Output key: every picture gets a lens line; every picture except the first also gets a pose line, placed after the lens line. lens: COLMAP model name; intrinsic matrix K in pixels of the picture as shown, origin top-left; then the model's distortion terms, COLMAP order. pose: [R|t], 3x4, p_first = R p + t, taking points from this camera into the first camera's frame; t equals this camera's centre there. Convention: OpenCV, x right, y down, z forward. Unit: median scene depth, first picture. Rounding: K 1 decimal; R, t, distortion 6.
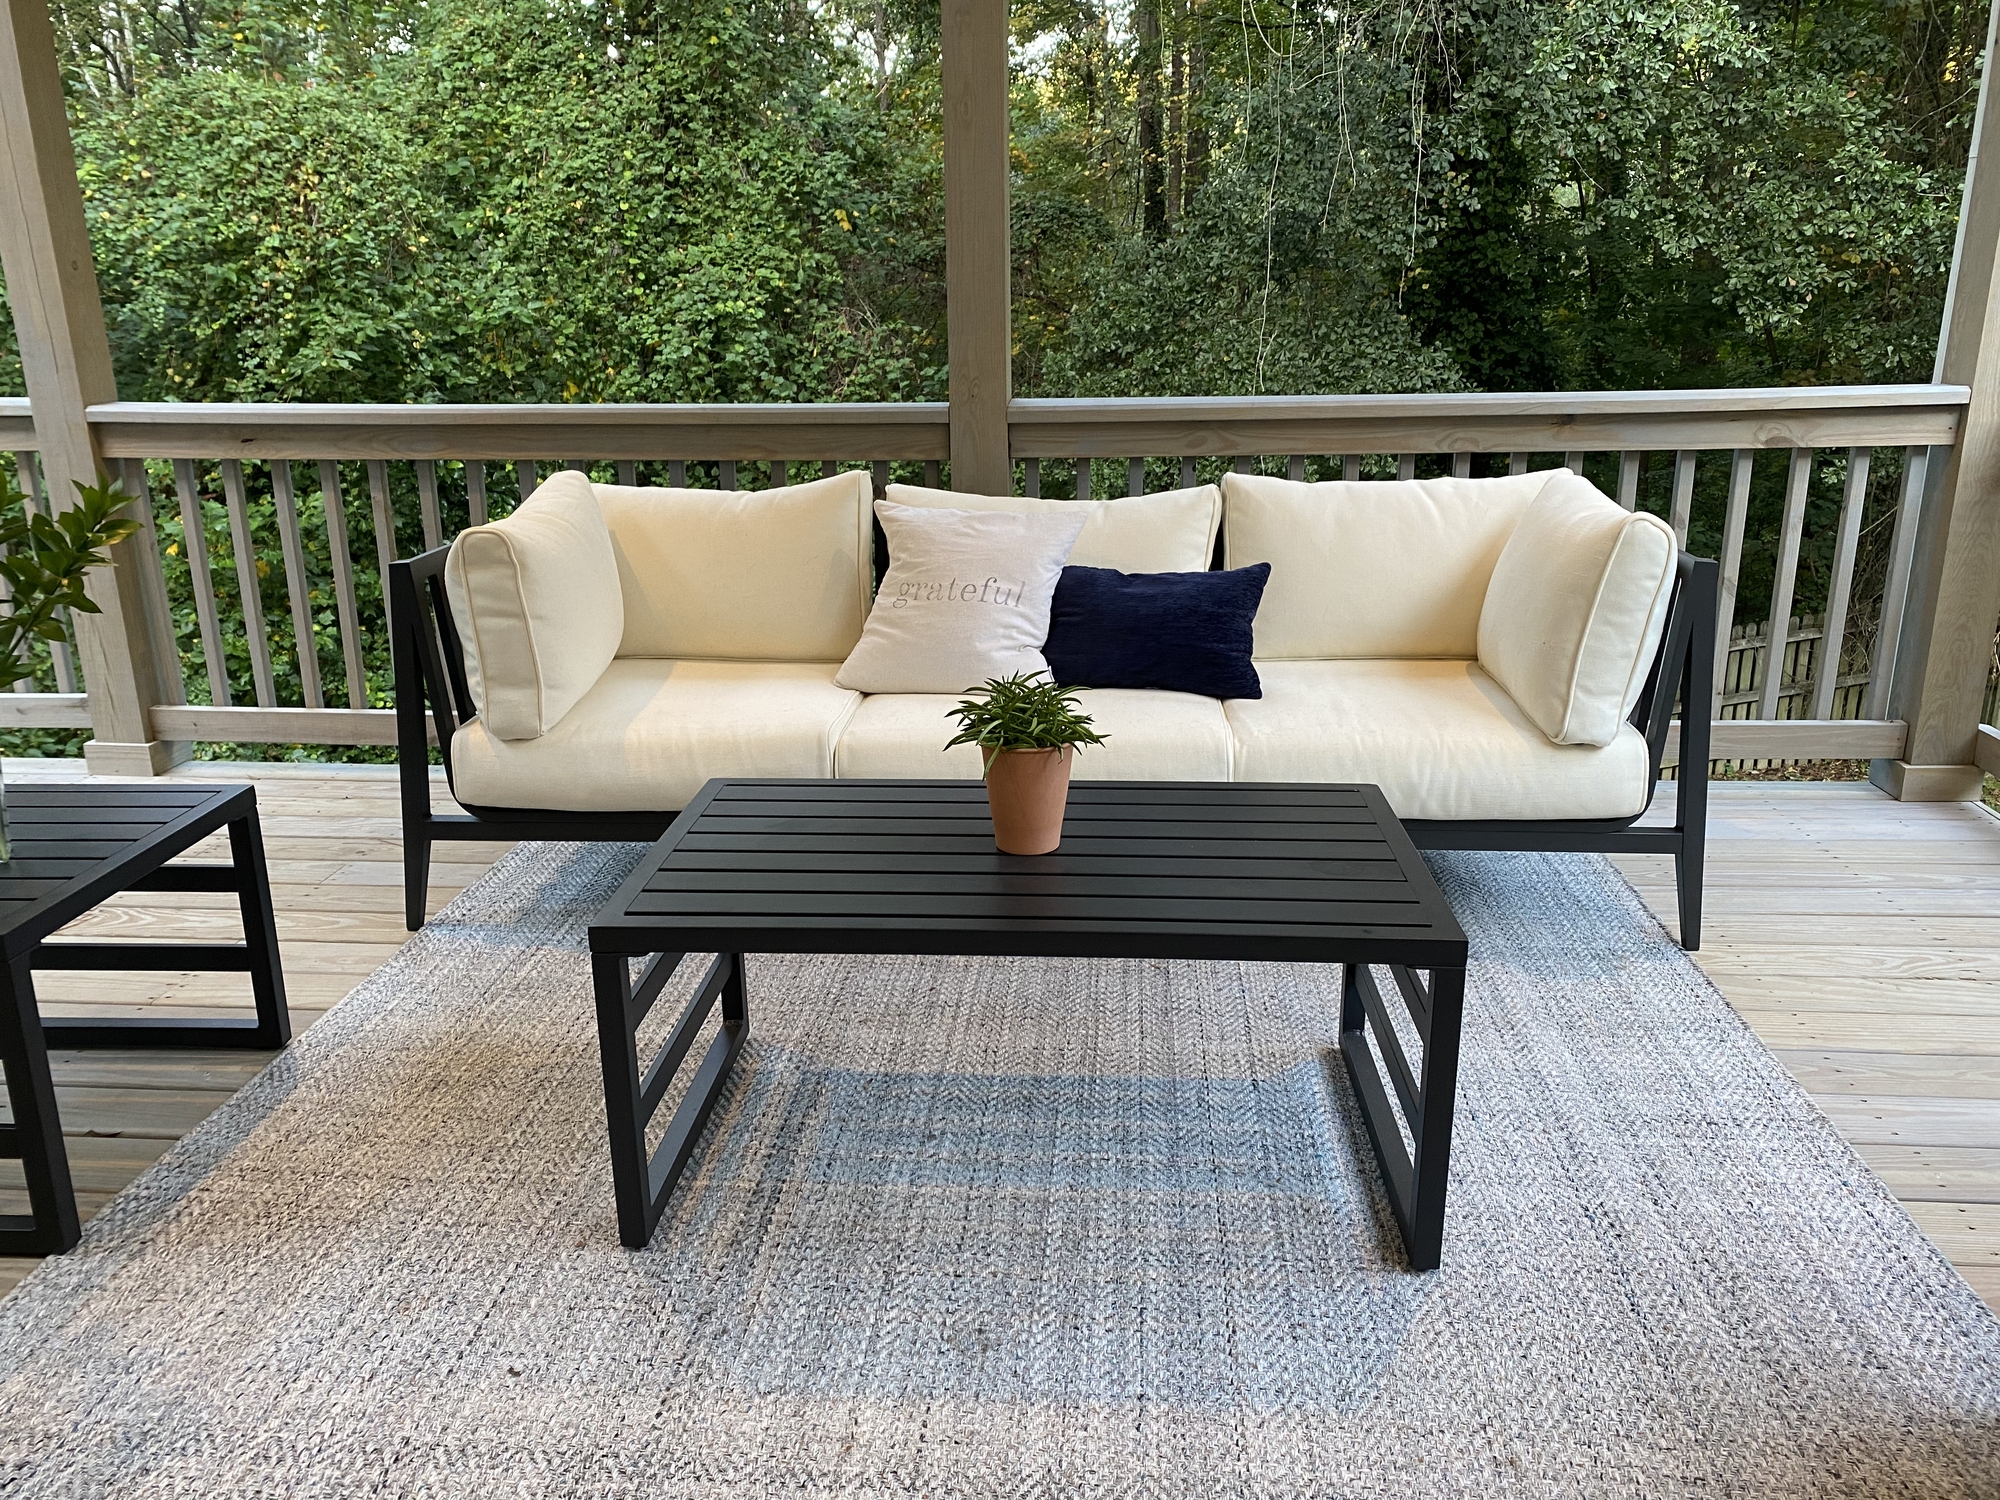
lens RADIAL K [[1501.6, 0, 996.6], [0, 1501.6, 754.3], [0, 0, 1]] dist [0.007718, 0.004825]
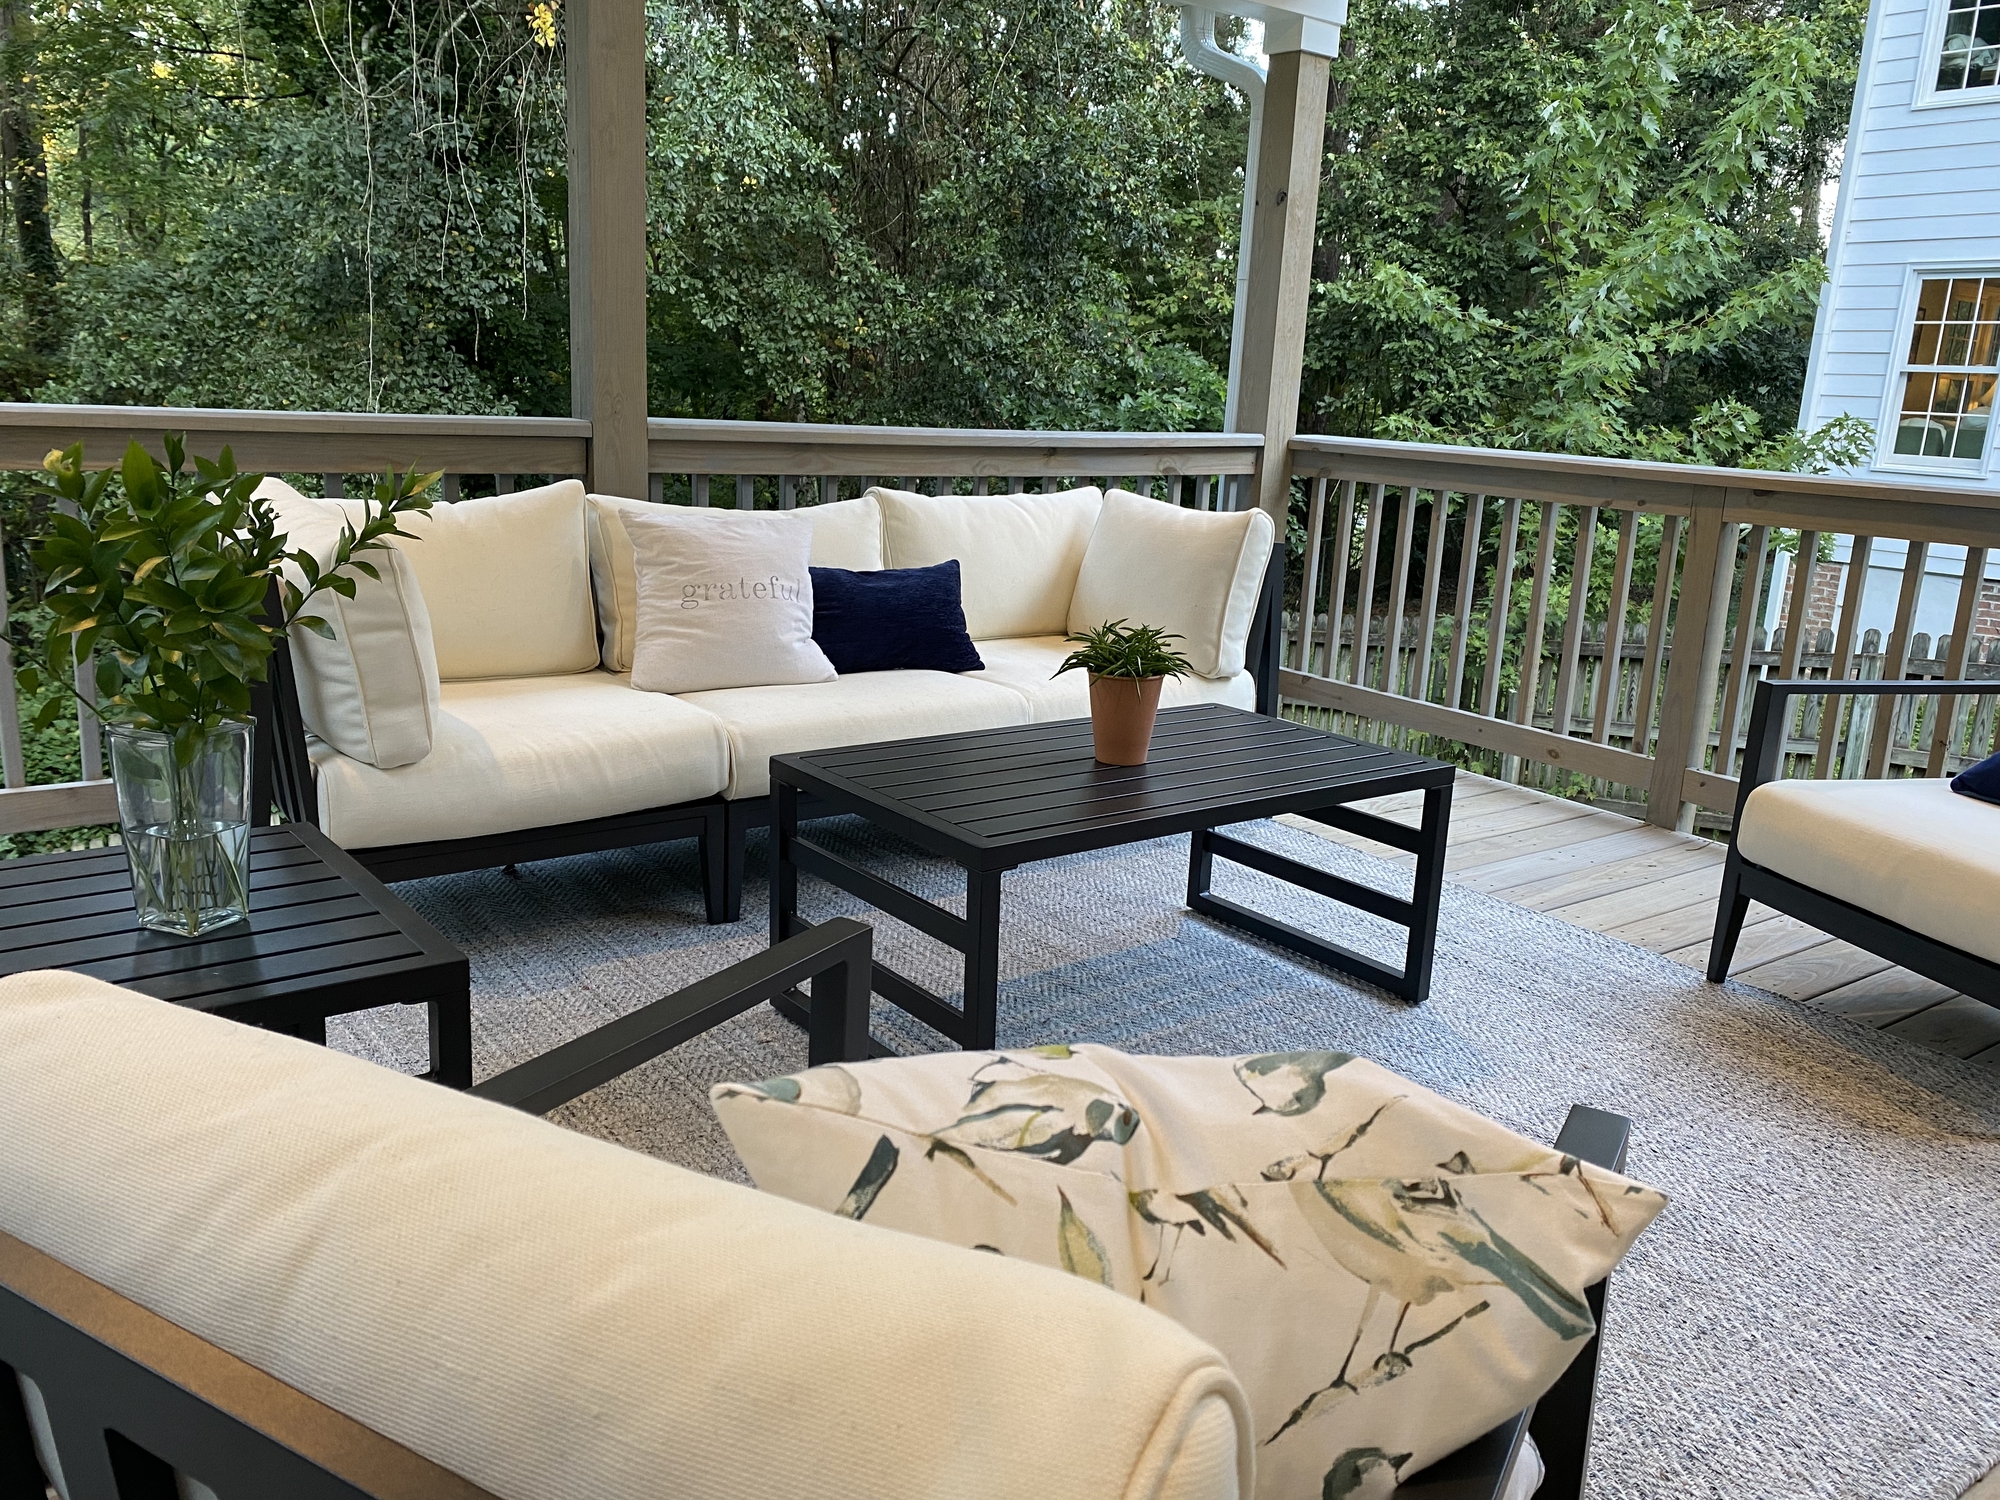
lens RADIAL K [[1501.6, 0, 1008.7], [0, 1501.6, 754.4], [0, 0, 1]] dist [0.007718, 0.004825]
pose [[0.757643, -0.106230, 0.643966, -0.114207], [0.132234, 0.991187, 0.007932, 0.004572], [-0.639133, 0.079144, 0.765013, 0.013580]]
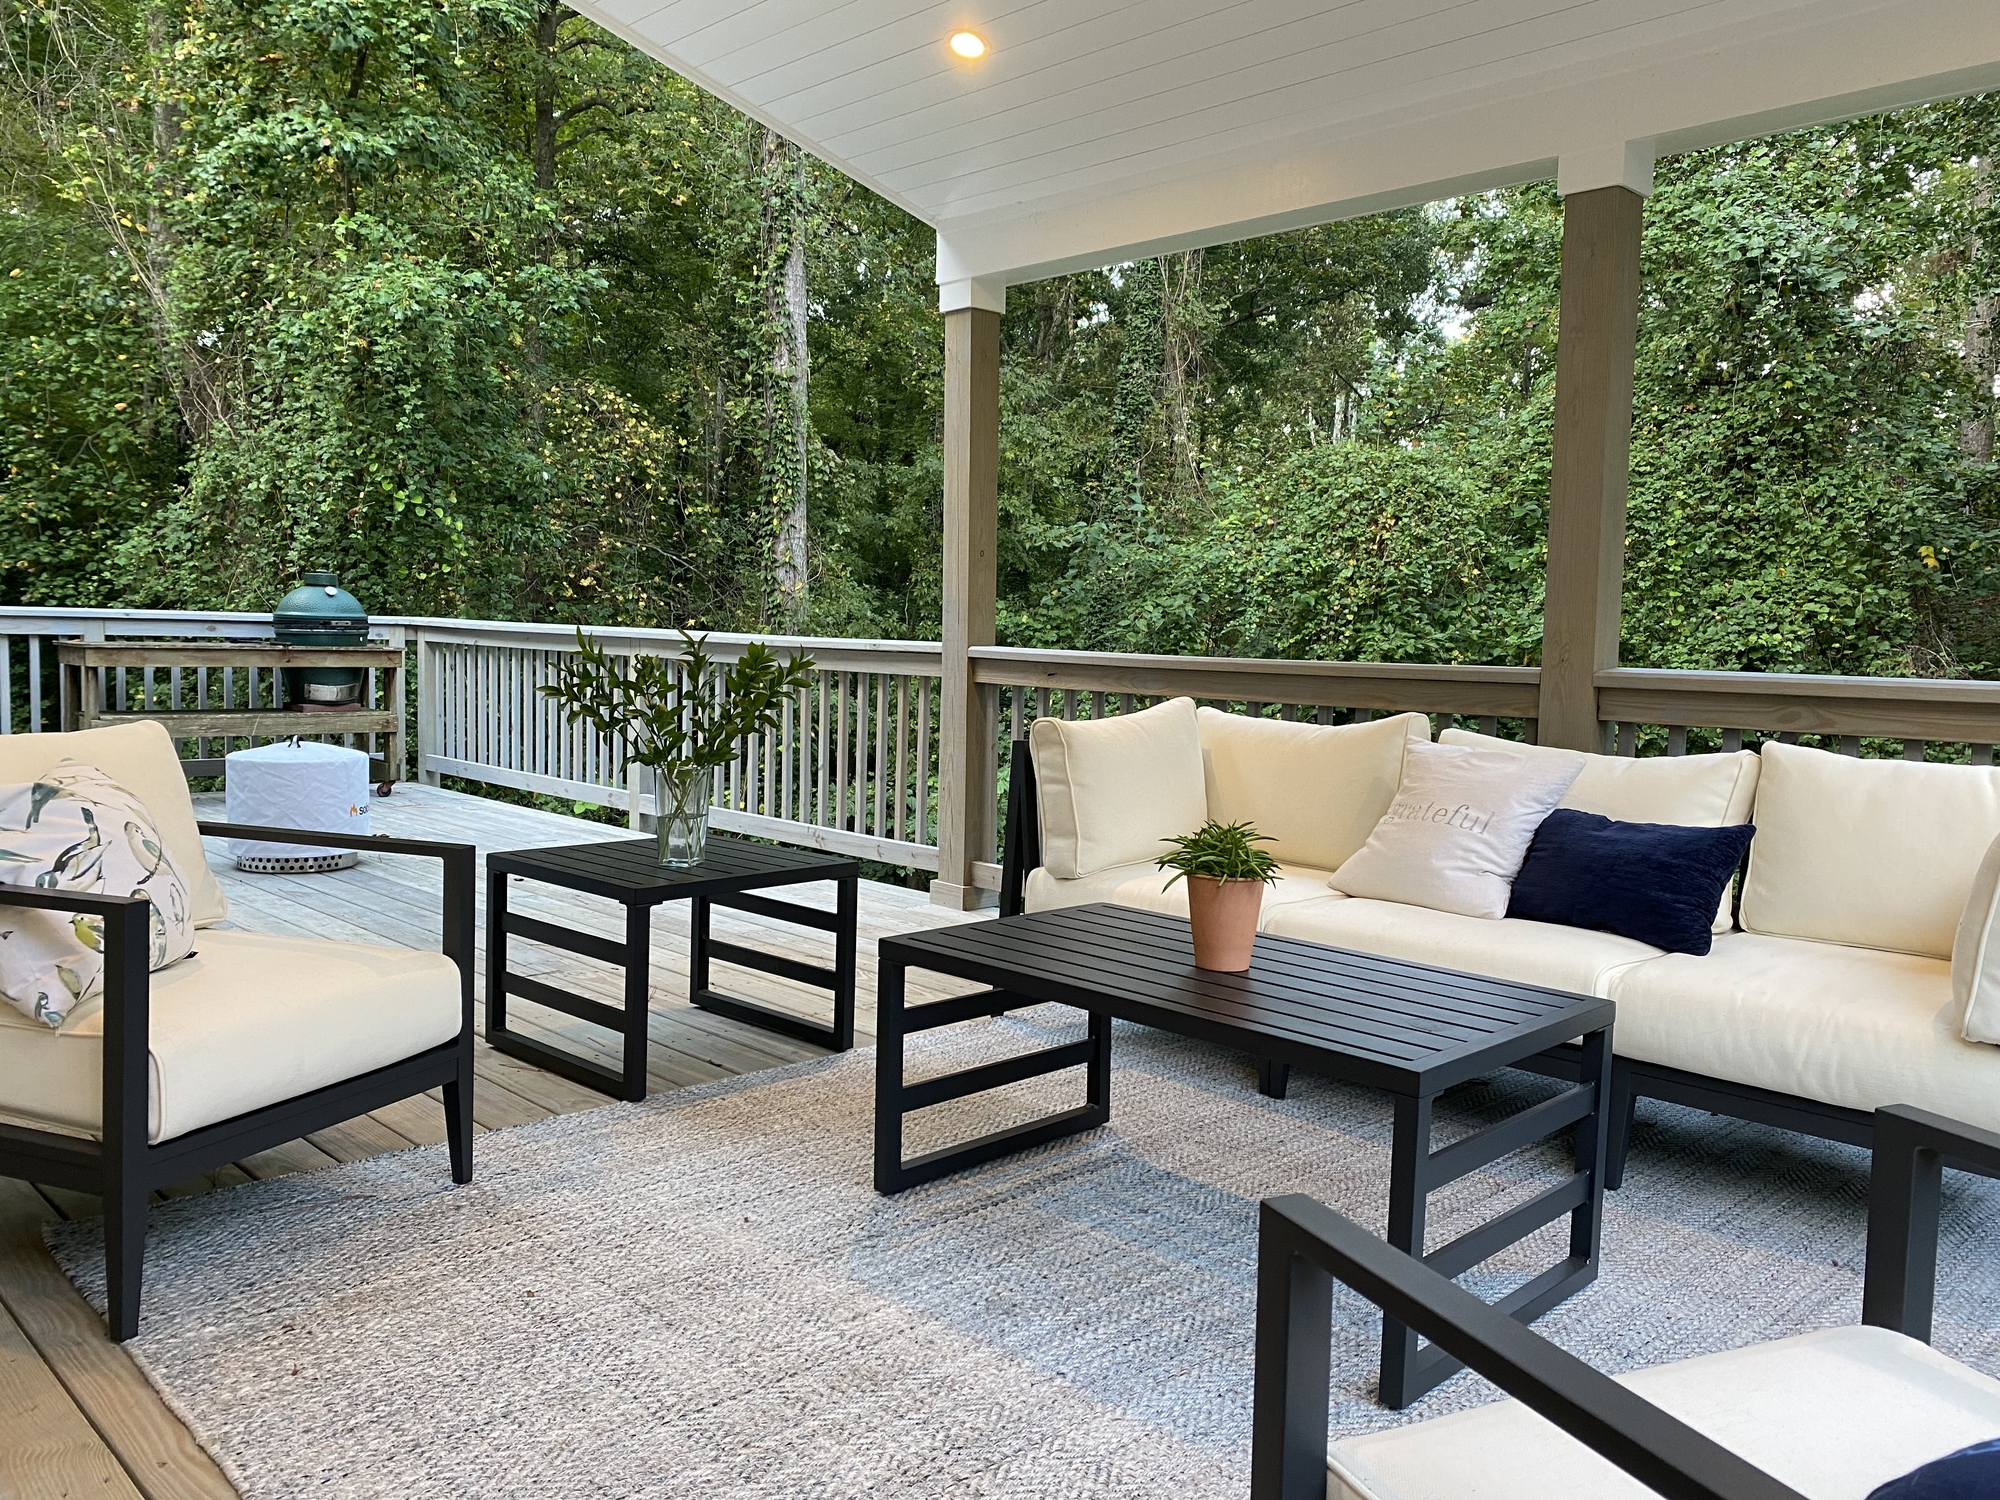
lens RADIAL K [[1501.6, 0, 1005.0], [0, 1501.6, 740.3], [0, 0, 1]] dist [0.007718, 0.004825]
pose [[0.756683, 0.080378, -0.648822, 0.086902], [-0.225184, 0.963731, -0.143229, 0.013163], [0.613778, 0.254483, 0.747339, -0.005763]]
